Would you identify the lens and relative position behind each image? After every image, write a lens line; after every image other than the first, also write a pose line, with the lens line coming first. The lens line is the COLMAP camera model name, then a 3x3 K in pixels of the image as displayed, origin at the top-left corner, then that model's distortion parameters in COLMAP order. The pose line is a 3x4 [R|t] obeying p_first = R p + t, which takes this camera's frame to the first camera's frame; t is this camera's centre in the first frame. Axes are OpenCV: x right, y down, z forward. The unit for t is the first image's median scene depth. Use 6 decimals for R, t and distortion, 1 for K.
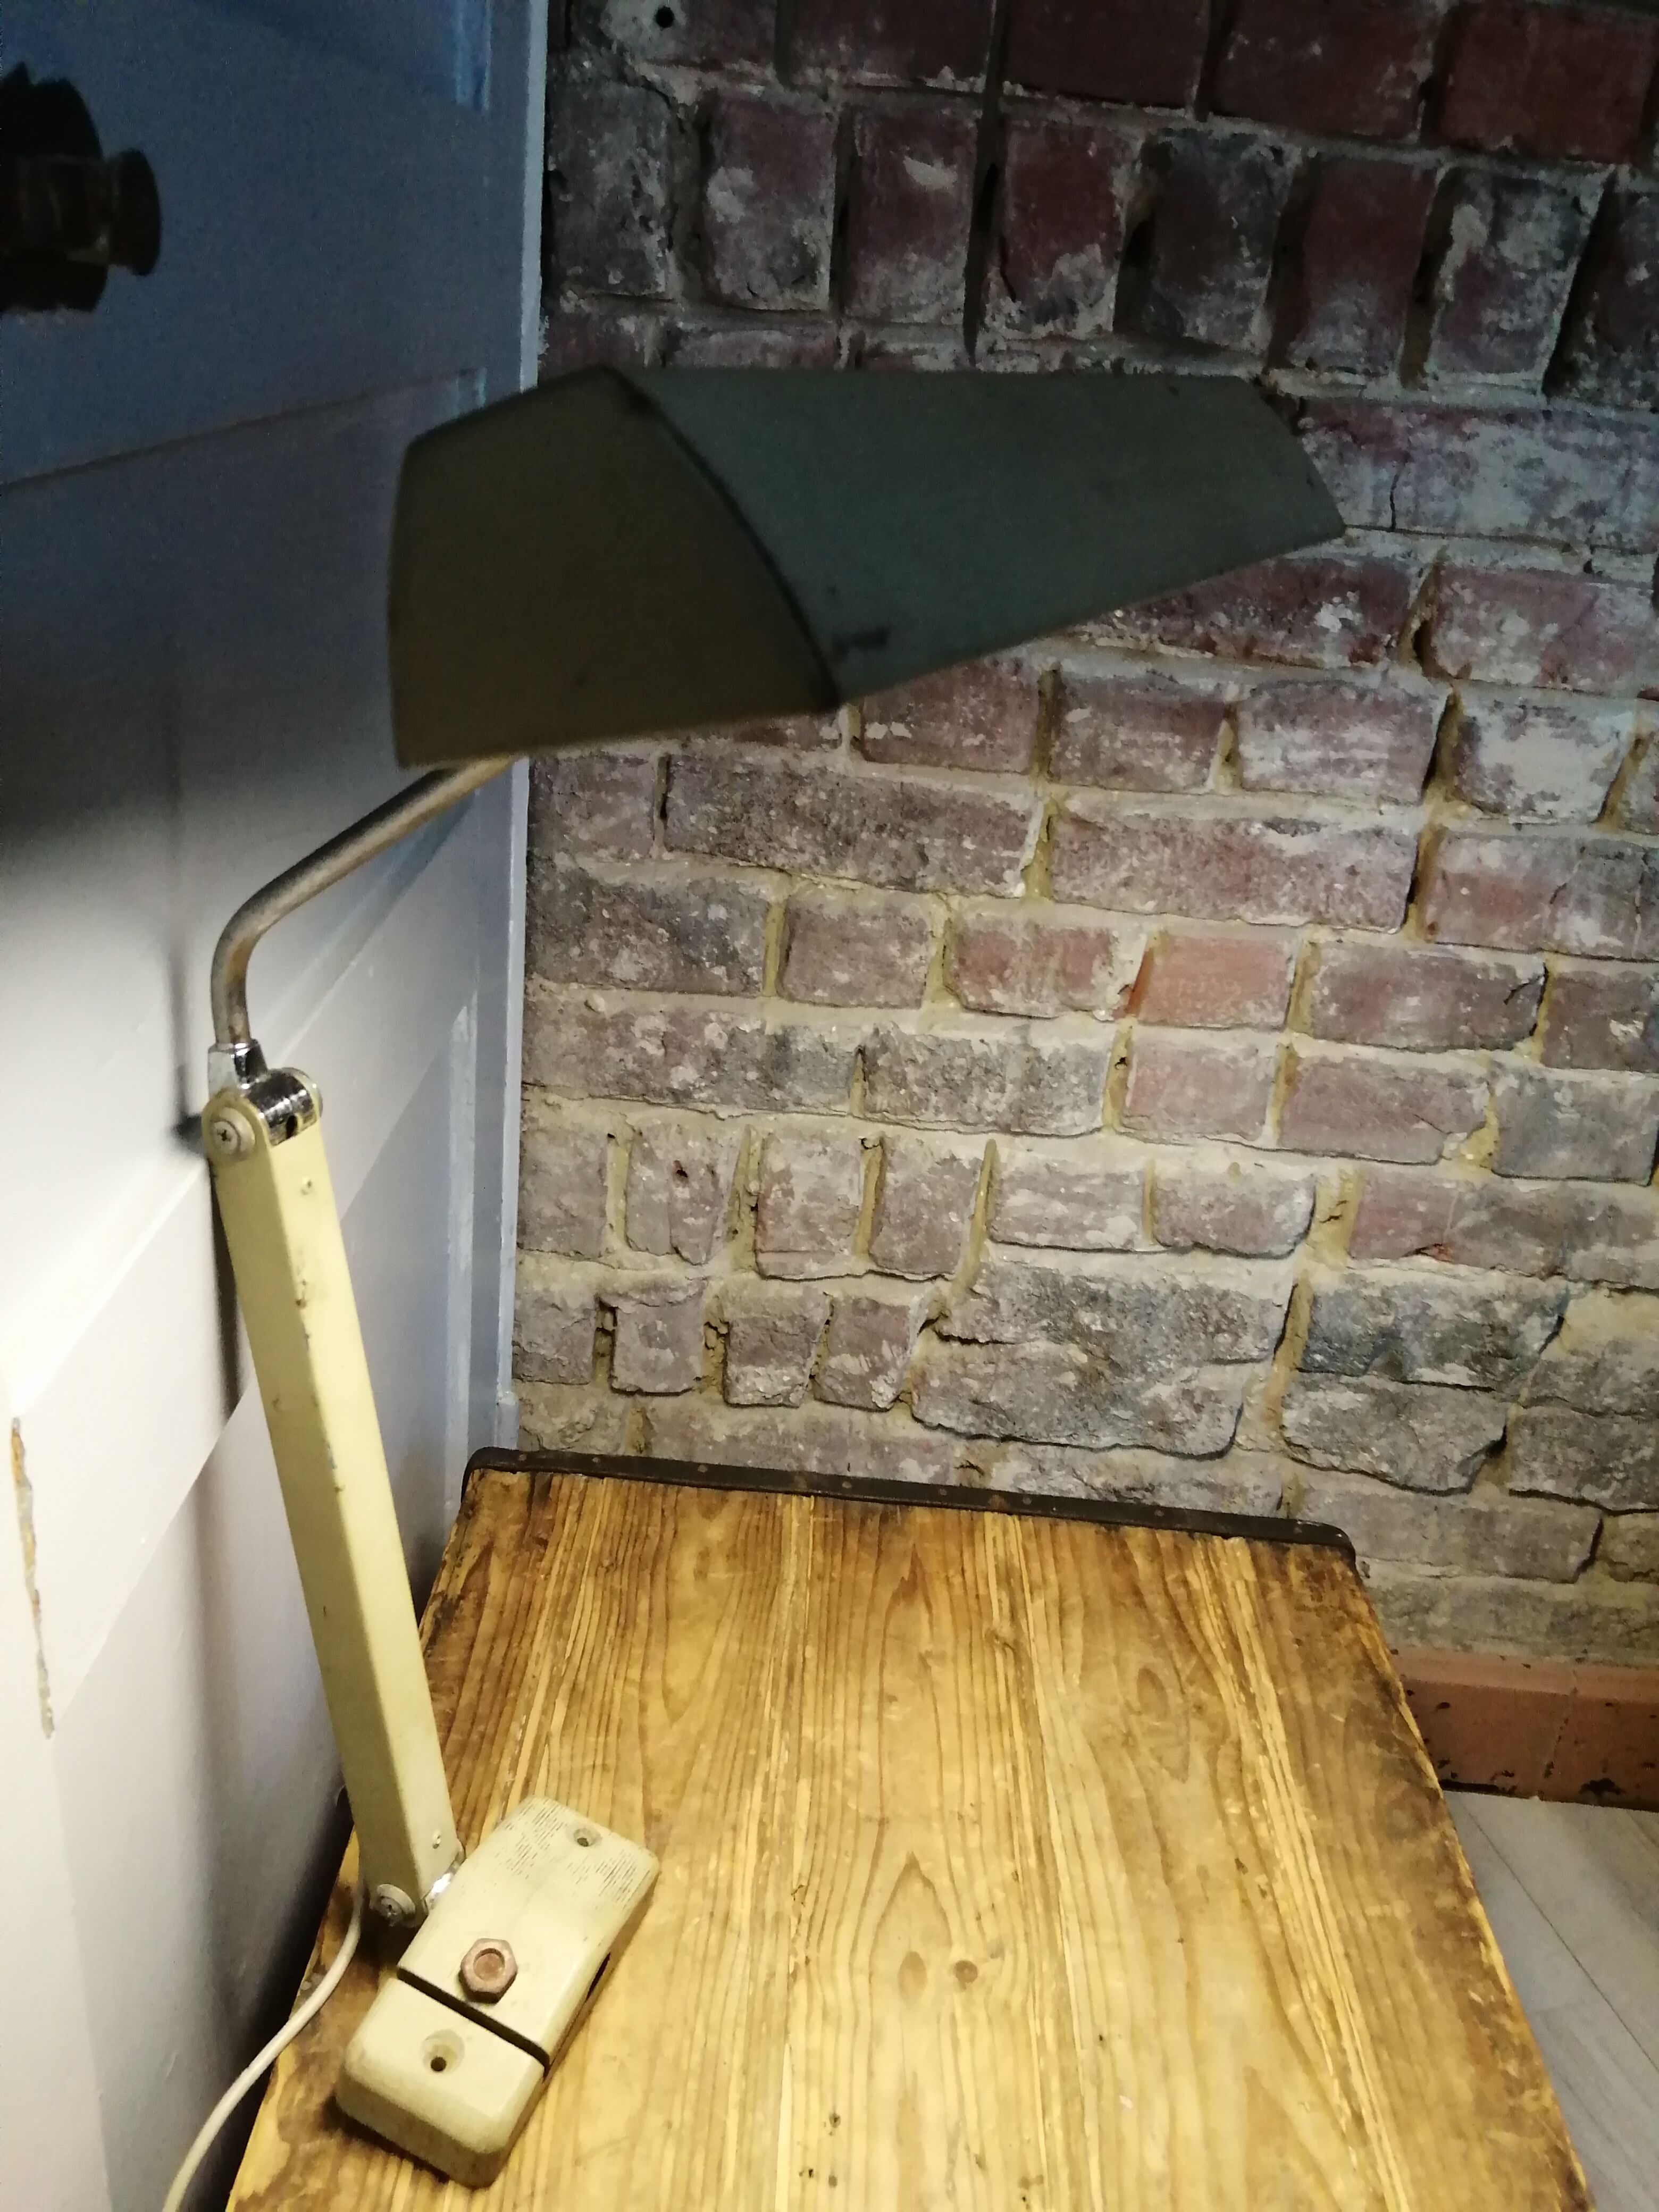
lens RADIAL K [[1760.0, 0, 831.0], [0, 1760.0, 1098.6], [0, 0, 1]] dist [0.073892, -0.160153]
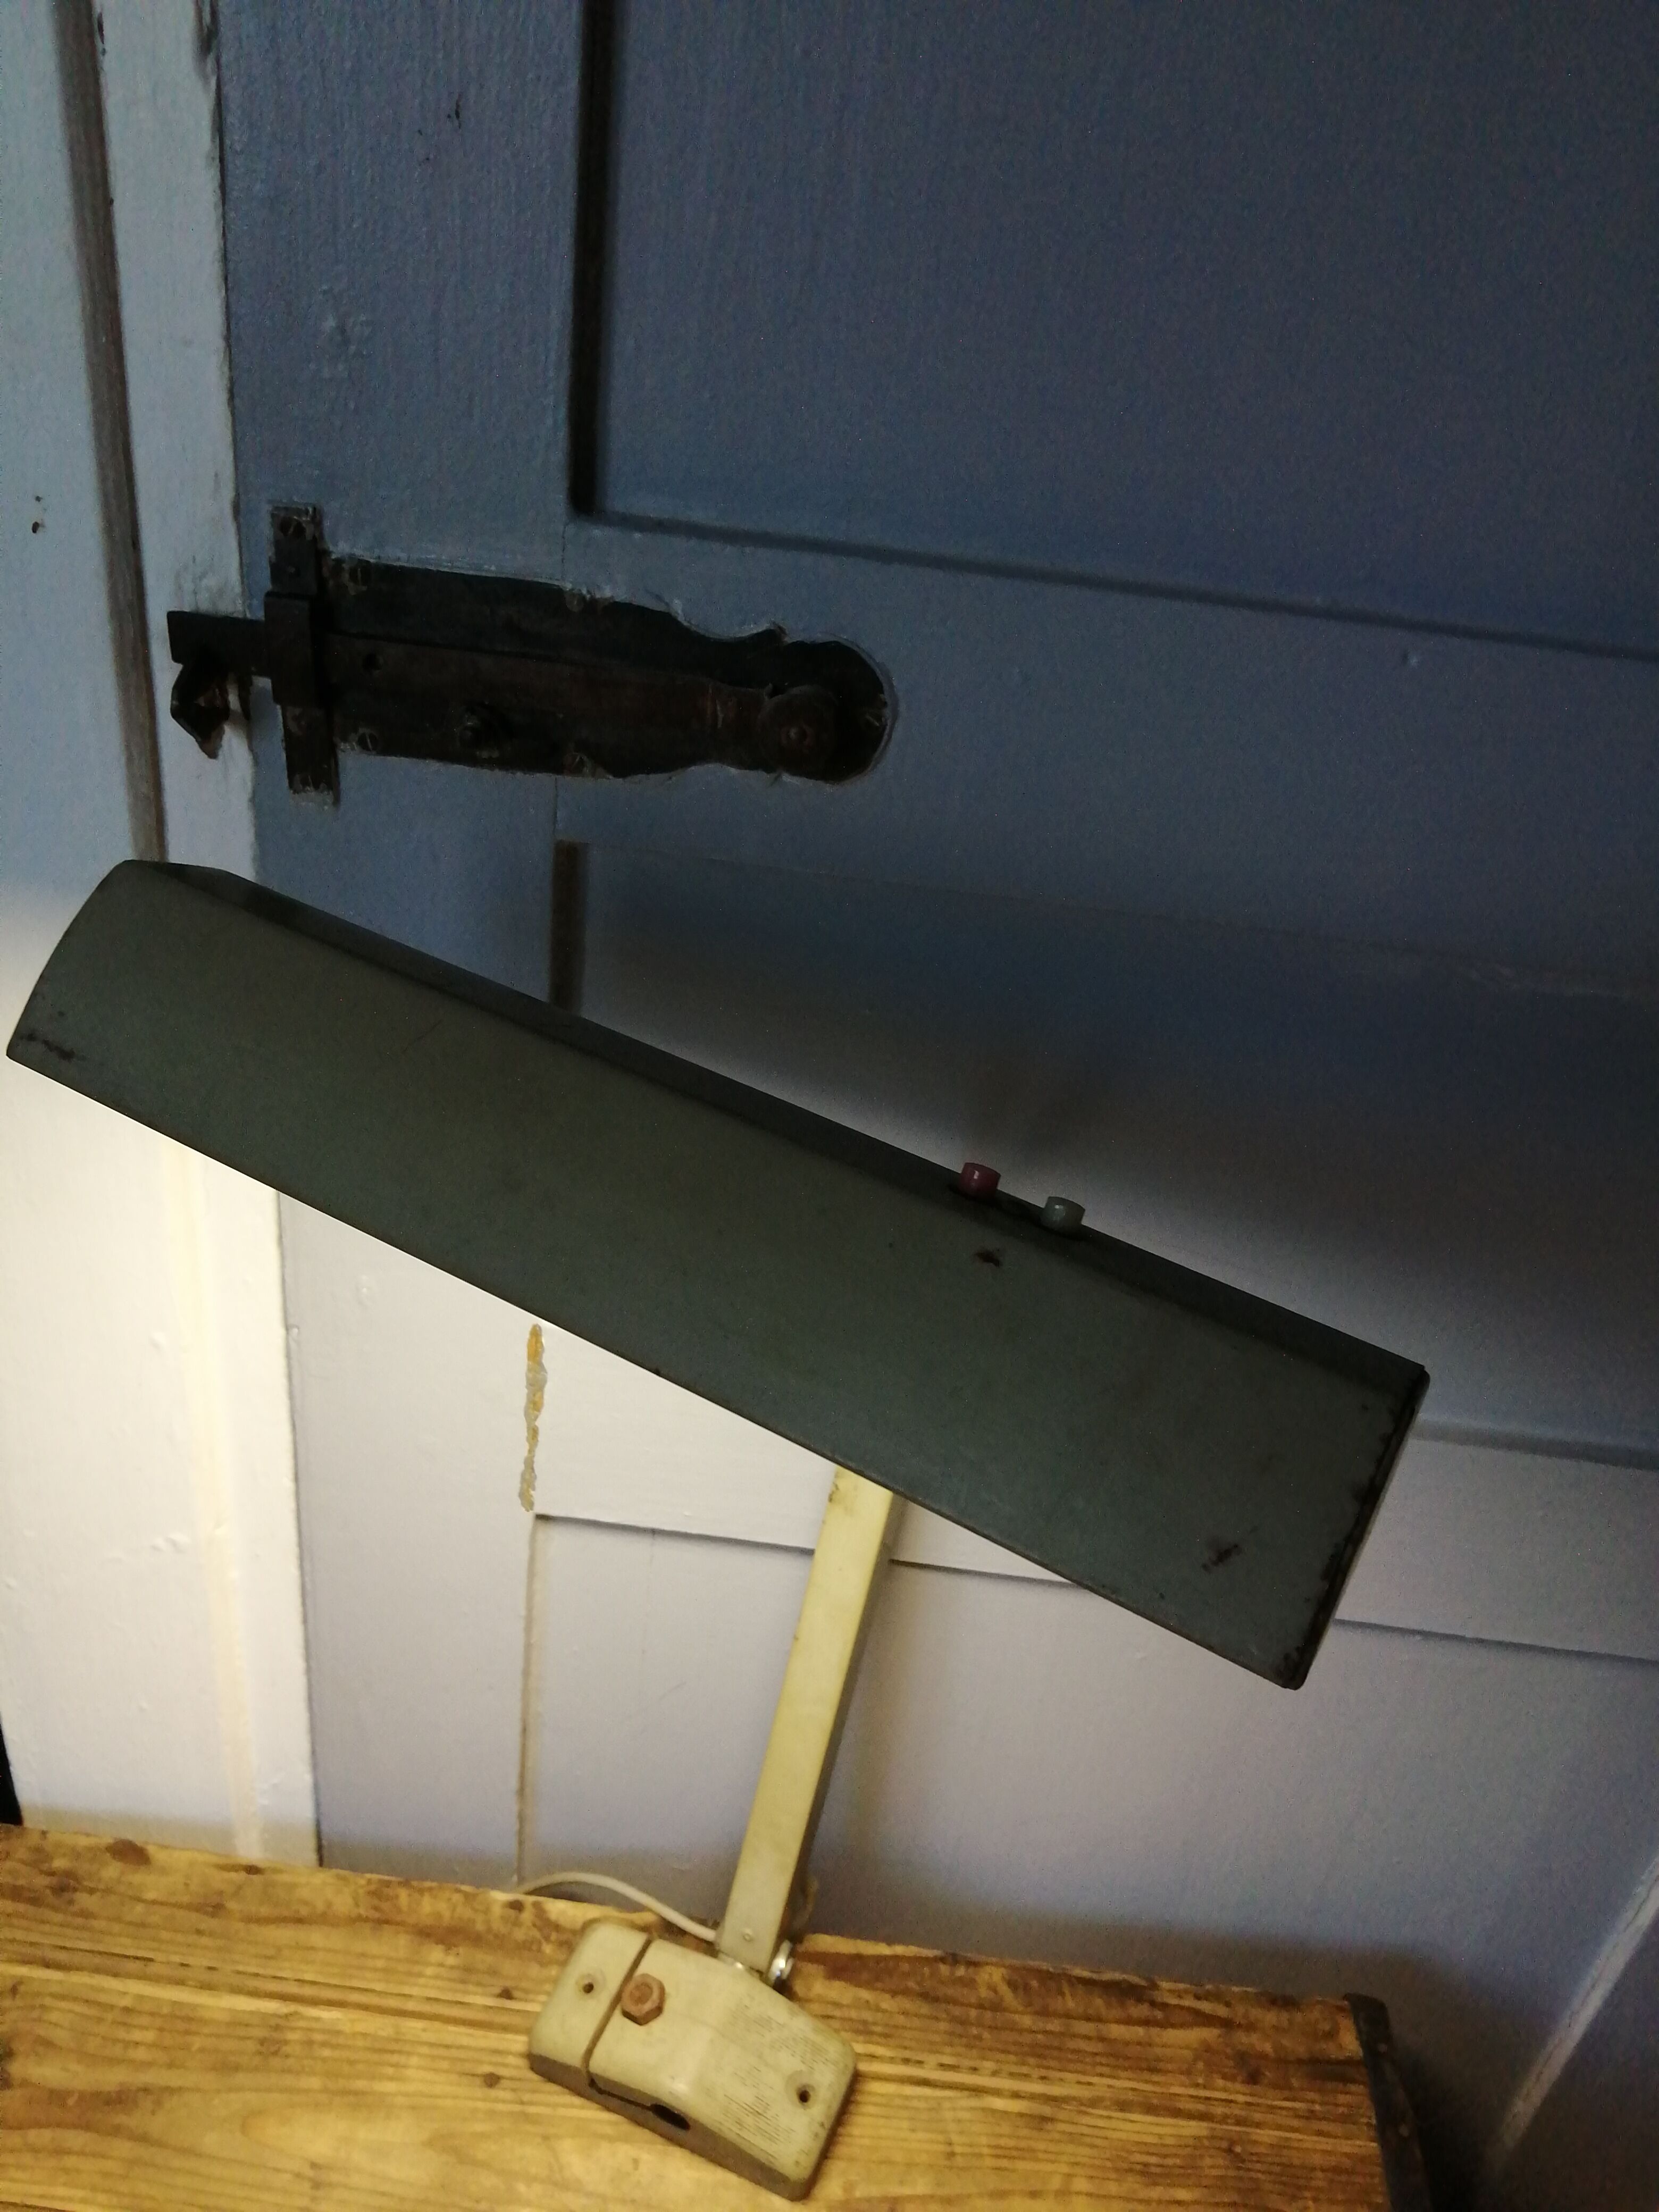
lens RADIAL K [[1804.3, 0, 814.6], [0, 1804.3, 1094.9], [0, 0, 1]] dist [-0.007812, -0.021569]
pose [[-0.038624, 0.434758, -0.899718, 0.388330], [-0.526508, 0.756411, 0.388113, -0.316486], [0.849292, 0.488700, 0.199688, 0.321474]]
